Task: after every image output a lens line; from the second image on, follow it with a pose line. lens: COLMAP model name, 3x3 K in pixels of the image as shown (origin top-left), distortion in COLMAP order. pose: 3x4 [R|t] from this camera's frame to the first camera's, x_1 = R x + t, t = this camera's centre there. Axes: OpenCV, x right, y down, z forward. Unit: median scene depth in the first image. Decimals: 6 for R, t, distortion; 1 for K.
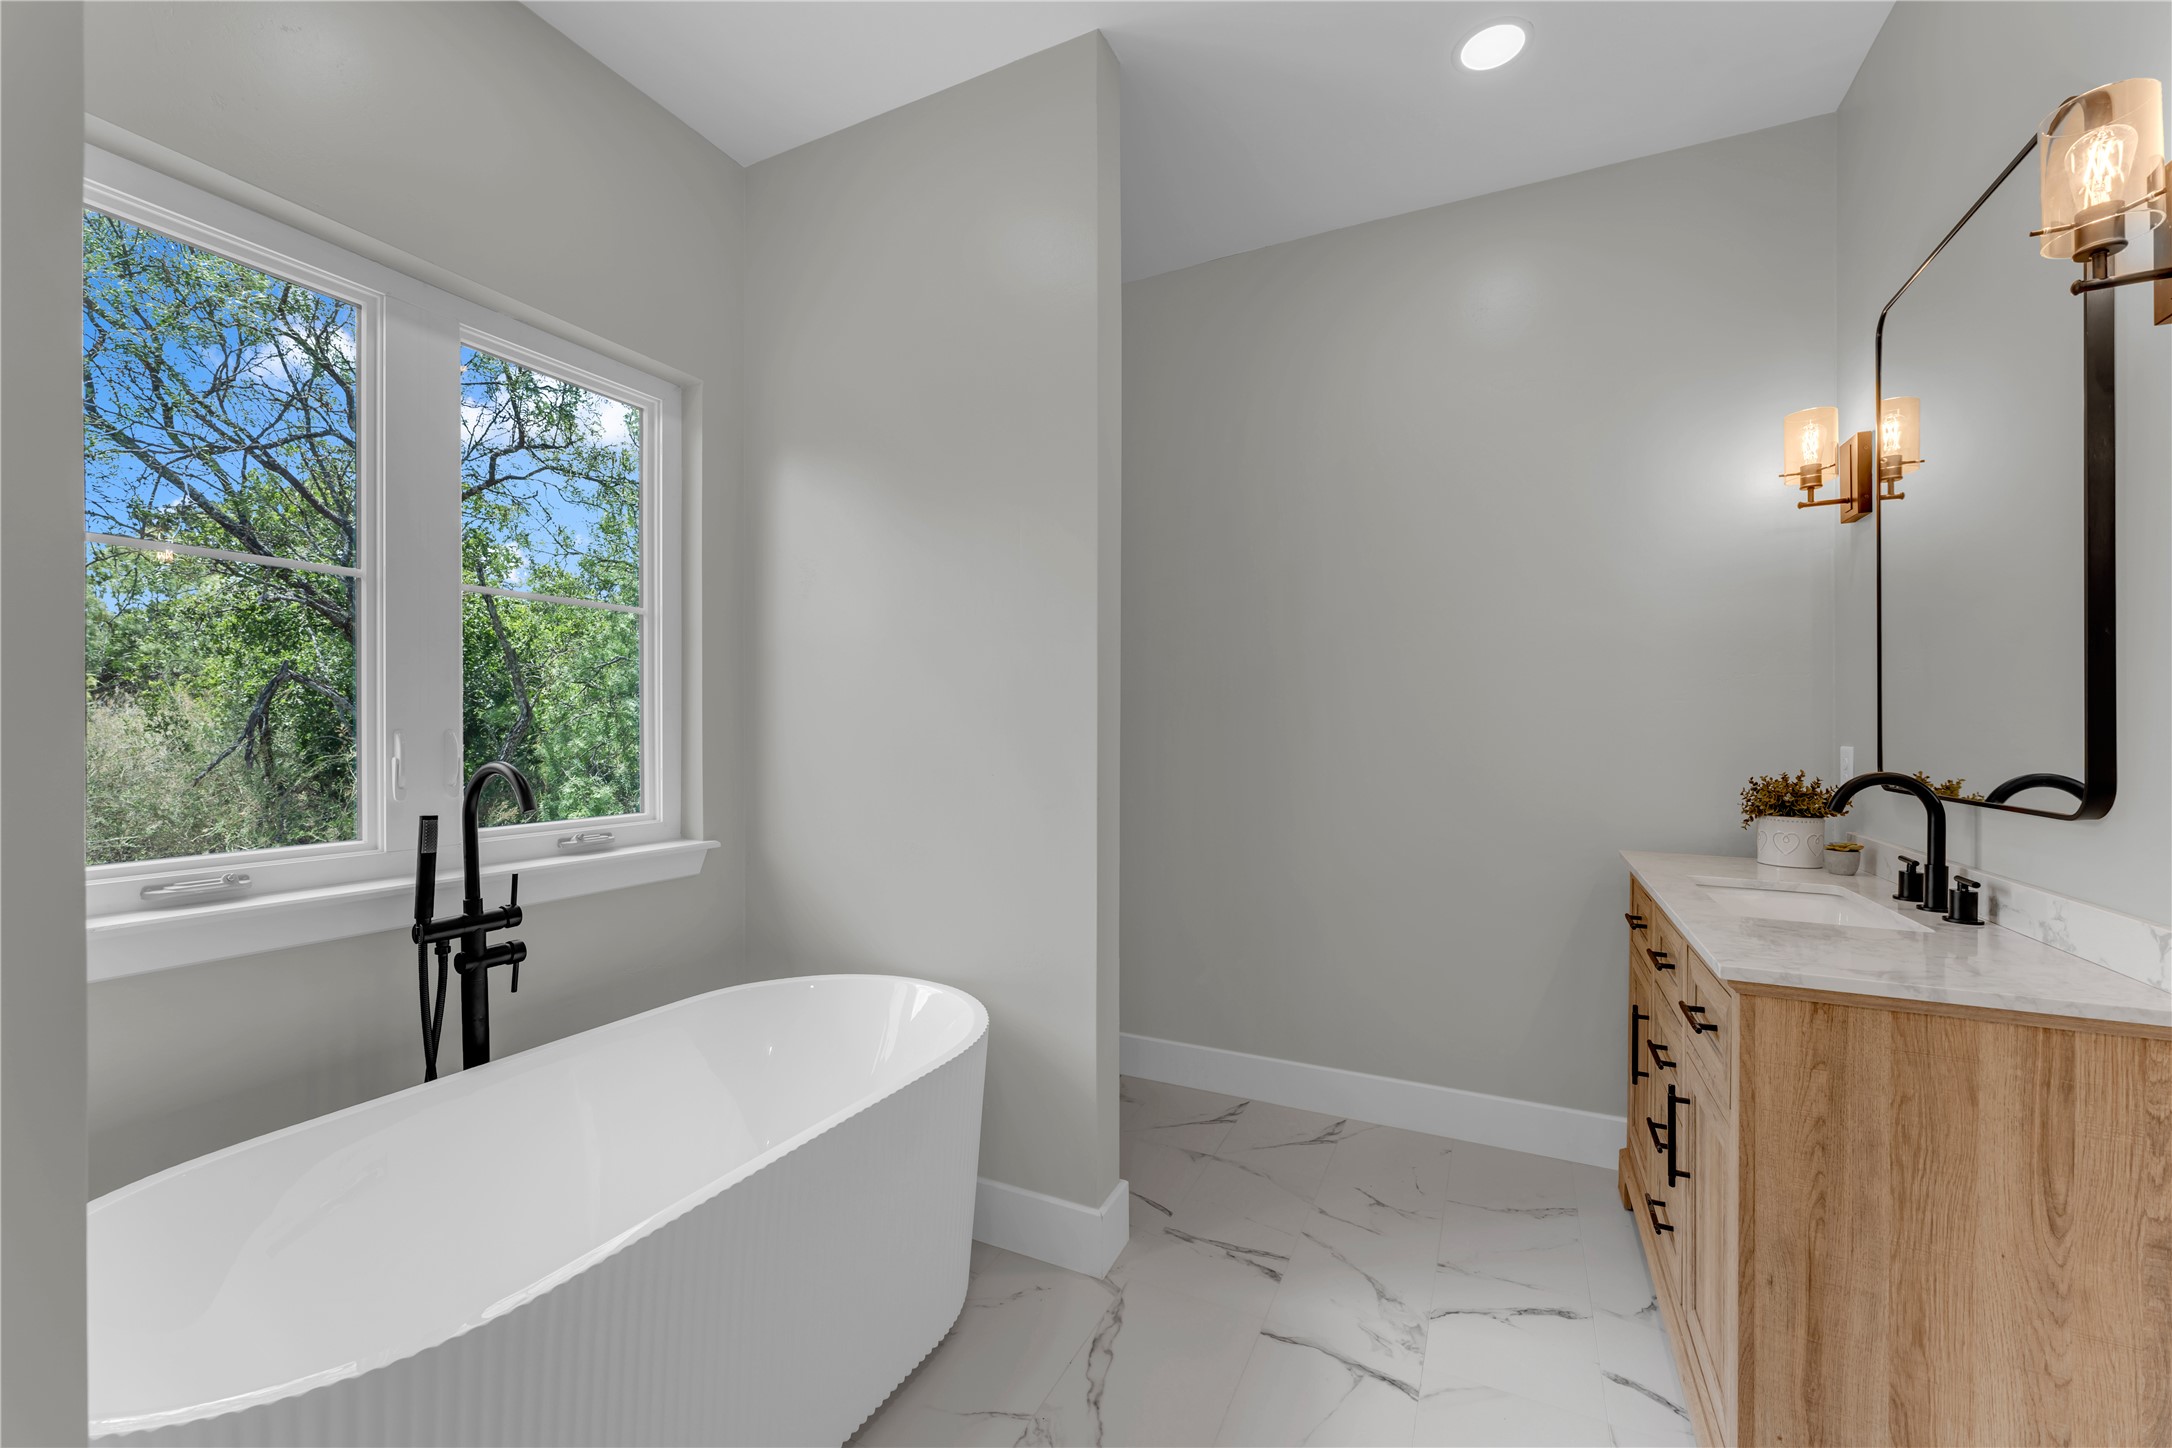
lens RADIAL K [[875.1, 0, 1074.7], [0, 875.1, 702.8], [0, 0, 1]] dist [0.005887, -0.000608]
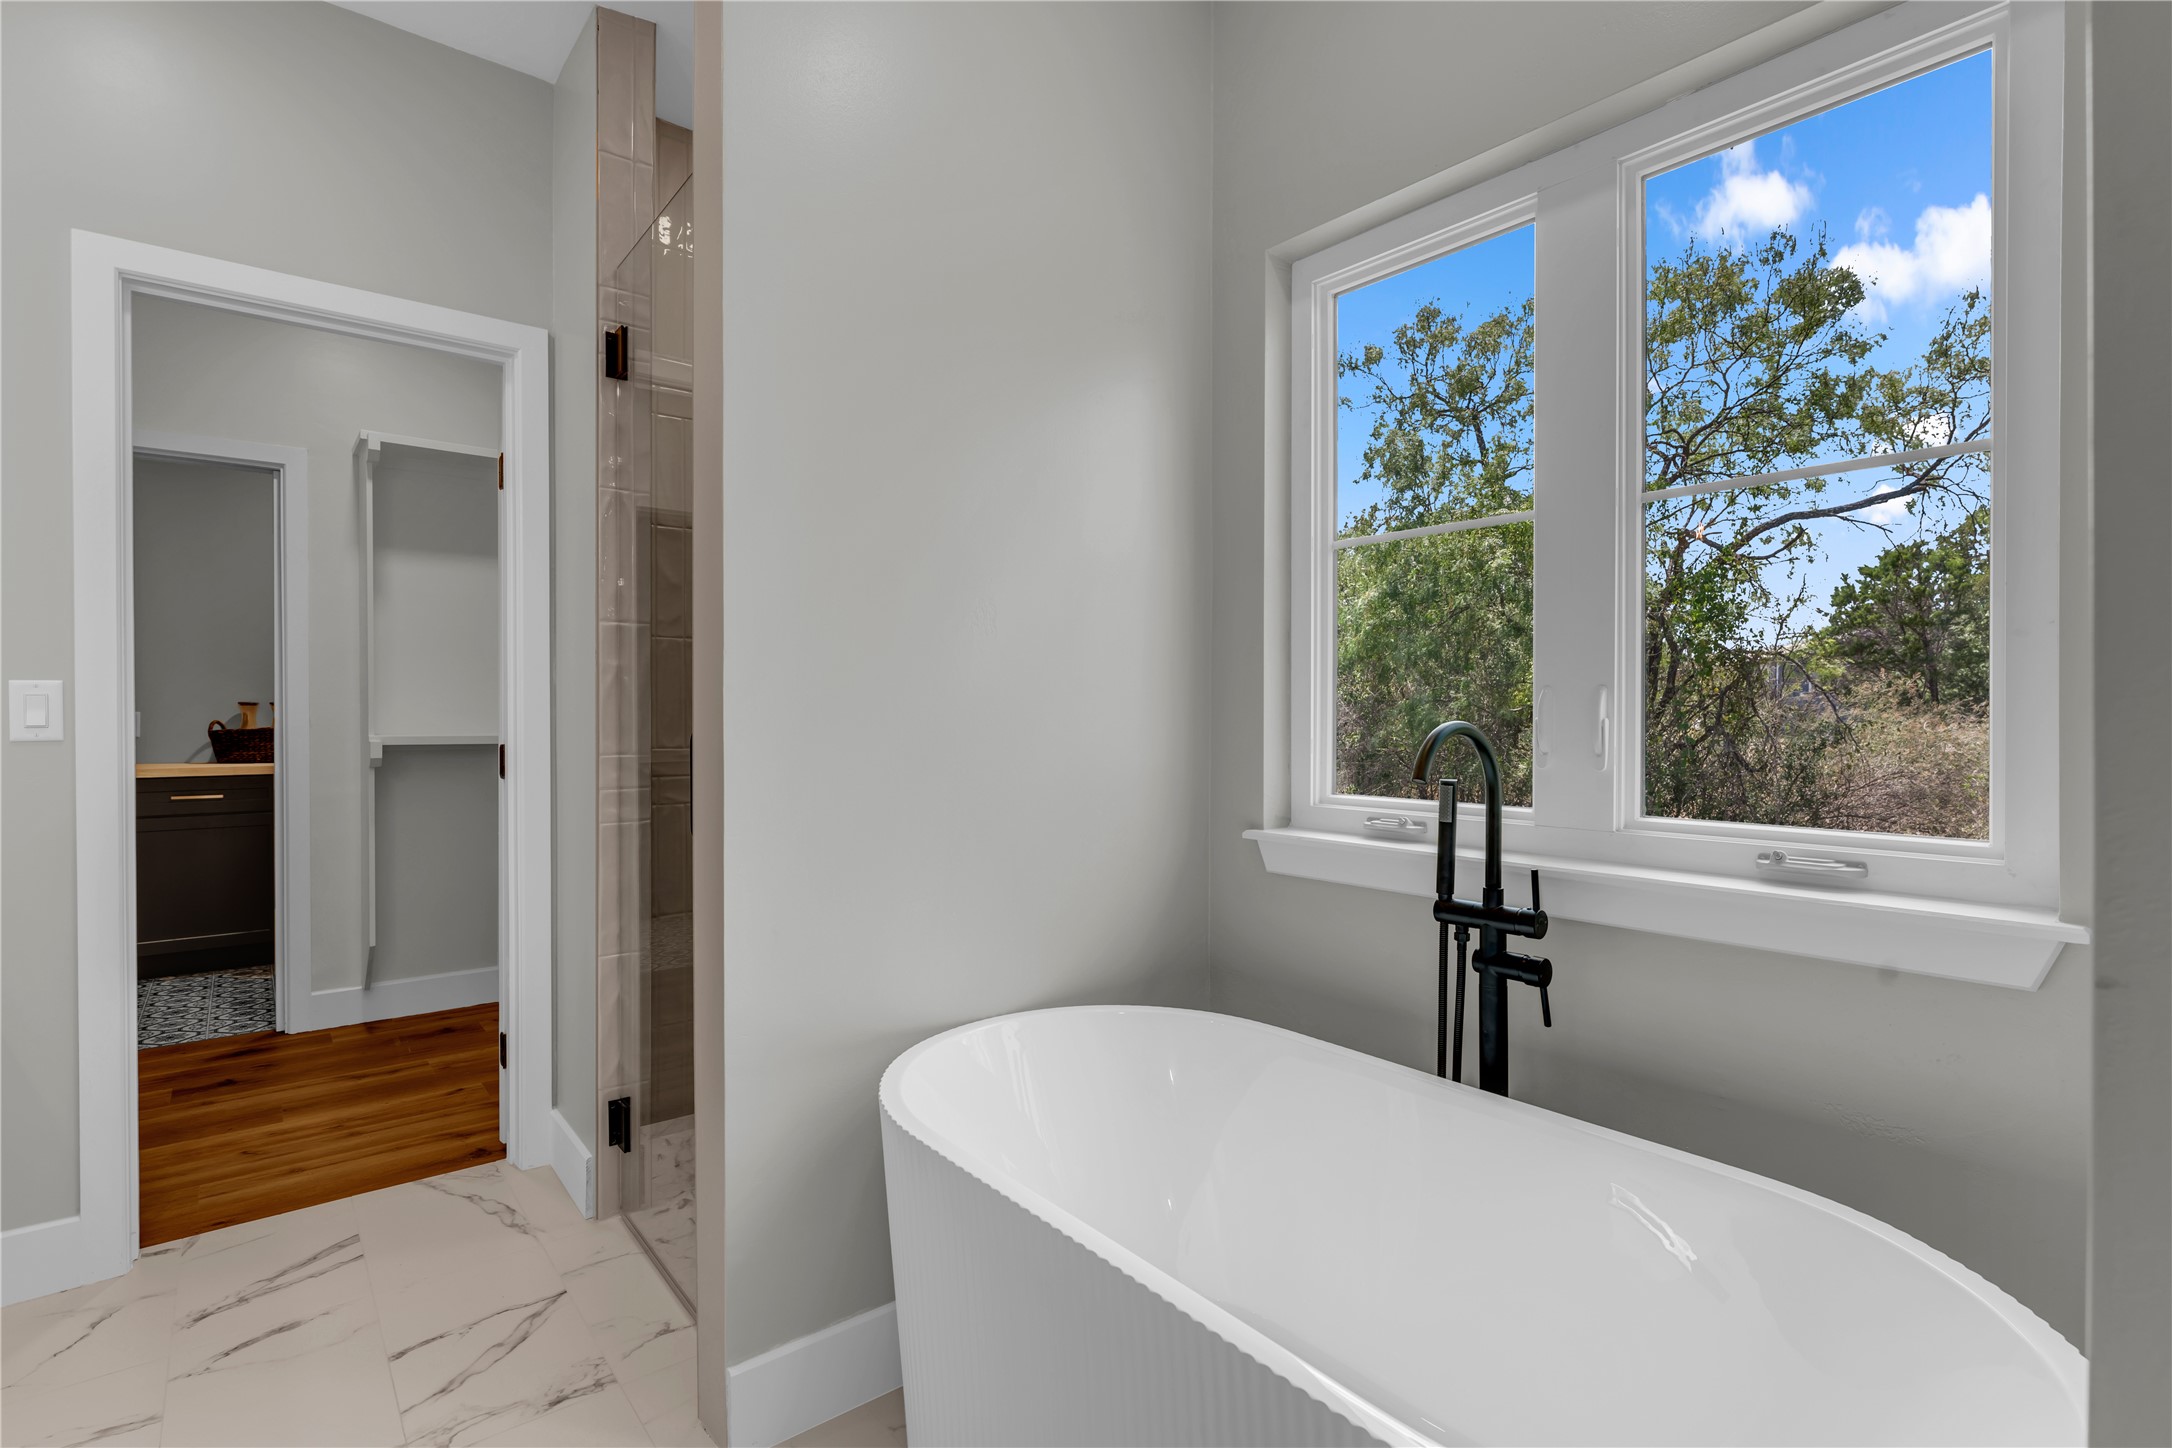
lens RADIAL K [[1025.2, 0, 1080.9], [0, 1025.2, 719.0], [0, 0, 1]] dist [-0.000178, 0.000178]
pose [[-0.412337, 0.010198, -0.910974, 0.362653], [0.035217, 0.999368, -0.004753, 0.052716], [0.910350, -0.034042, -0.412436, 1.049682]]
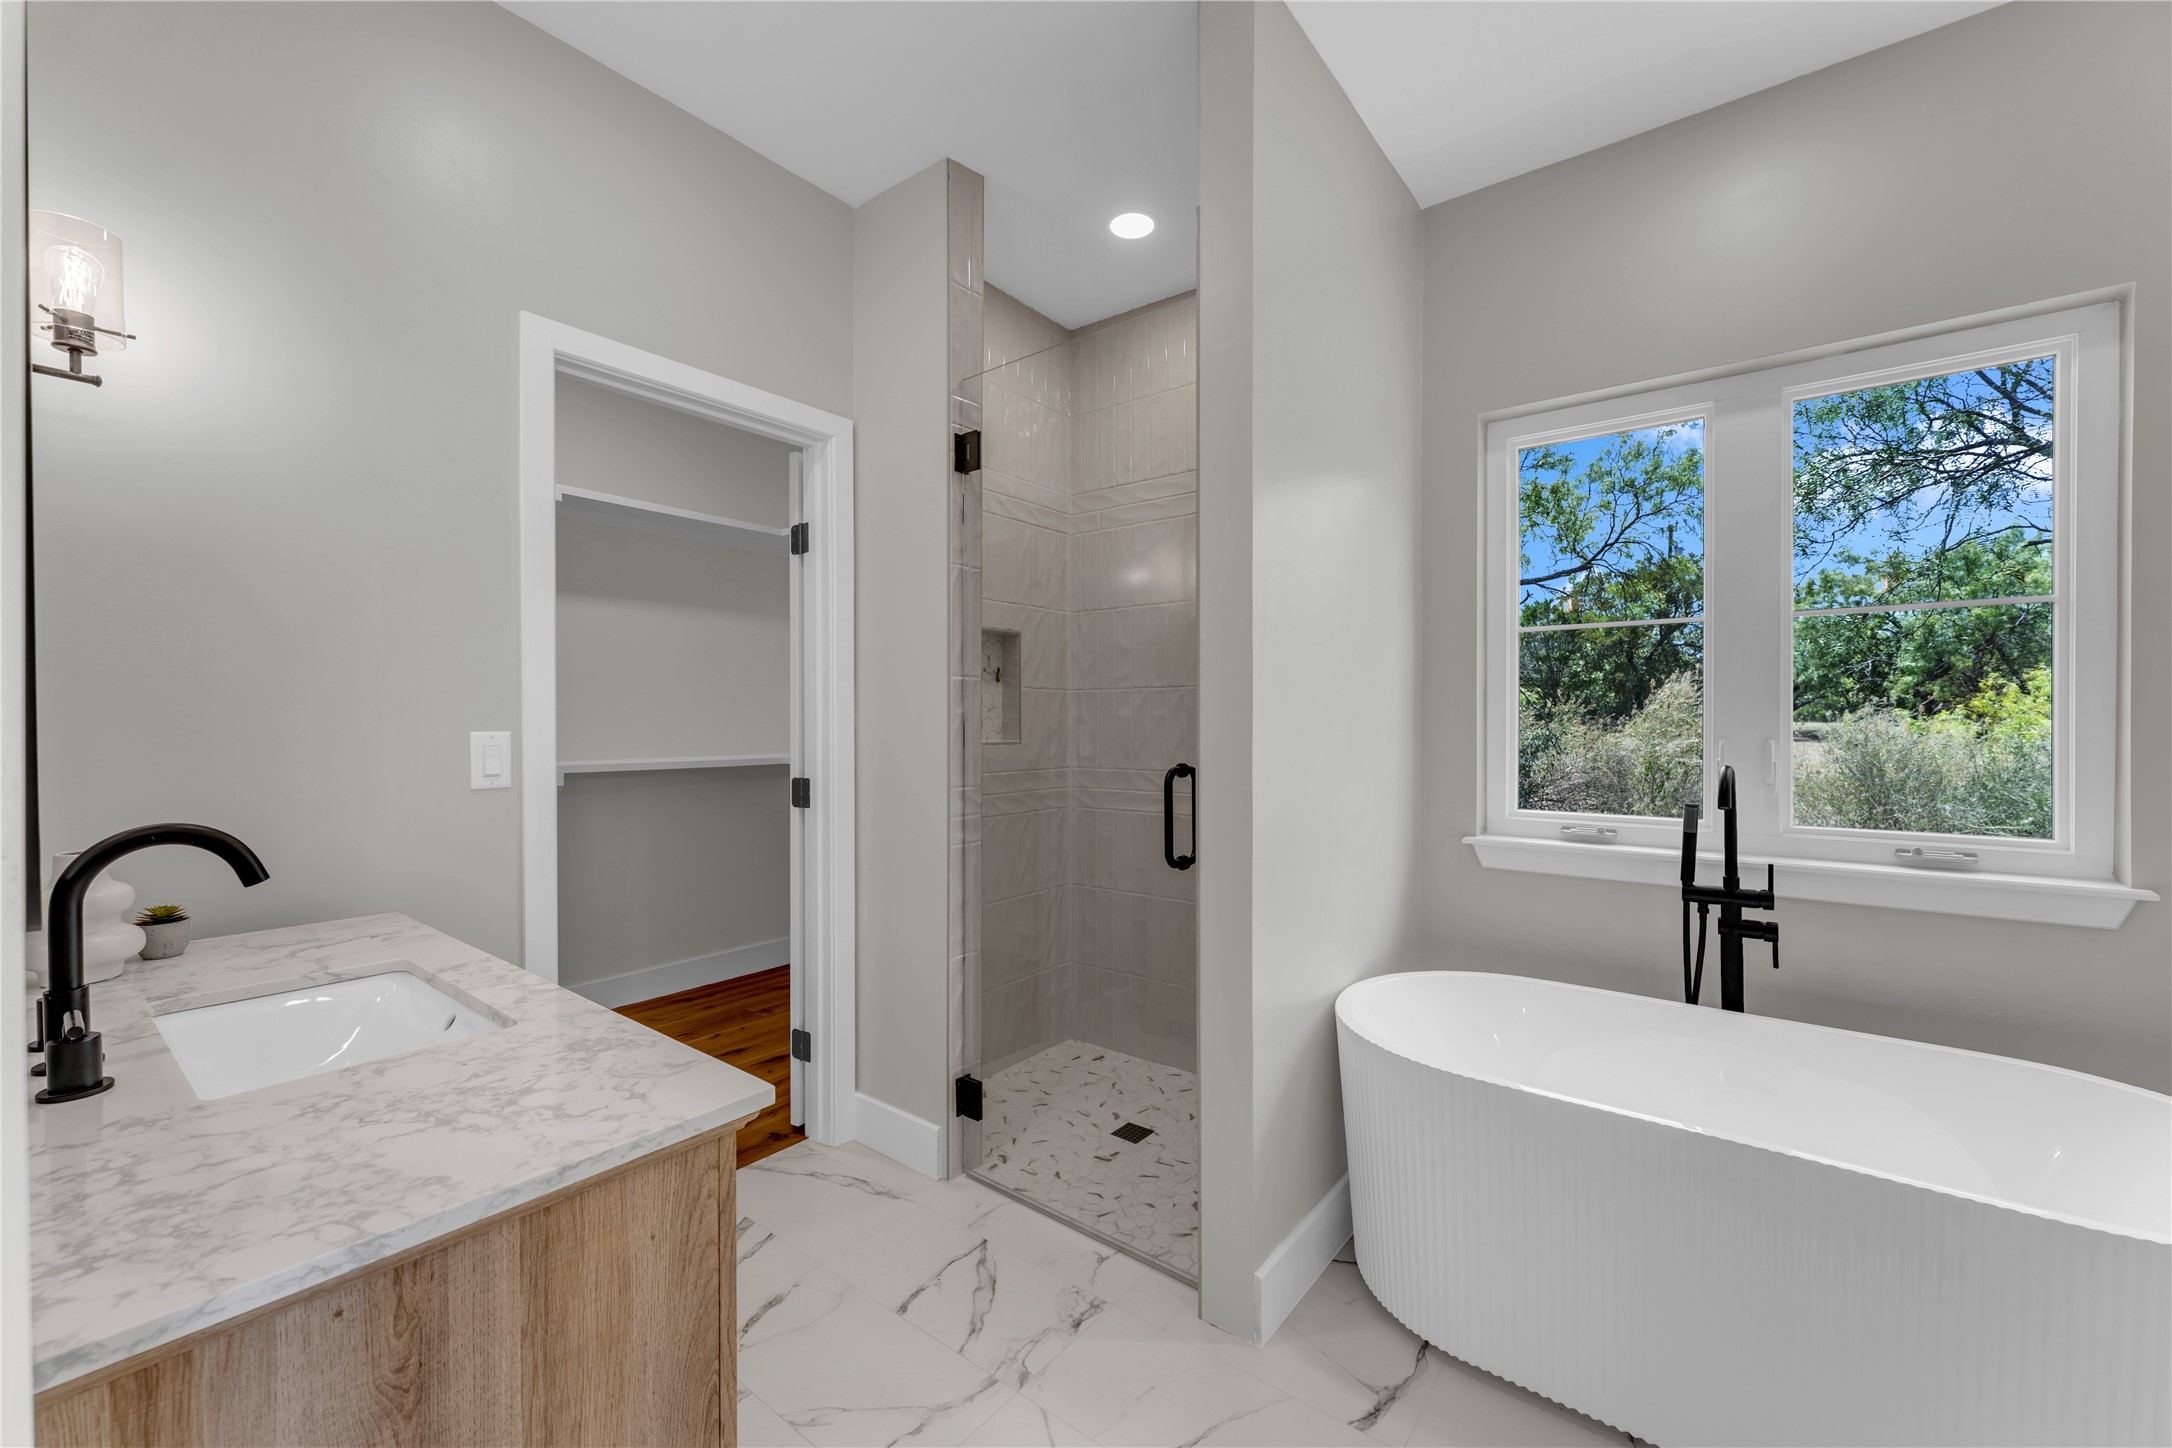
lens RADIAL K [[861.4, 0, 1080.3], [0, 861.4, 722.3], [0, 0, 1]] dist [-0.000647, 0.000249]
pose [[-0.199455, 0.008480, -0.979870, 0.691751], [0.036191, 0.999344, 0.001282, -0.031018], [0.979238, -0.035206, -0.199631, 0.348535]]
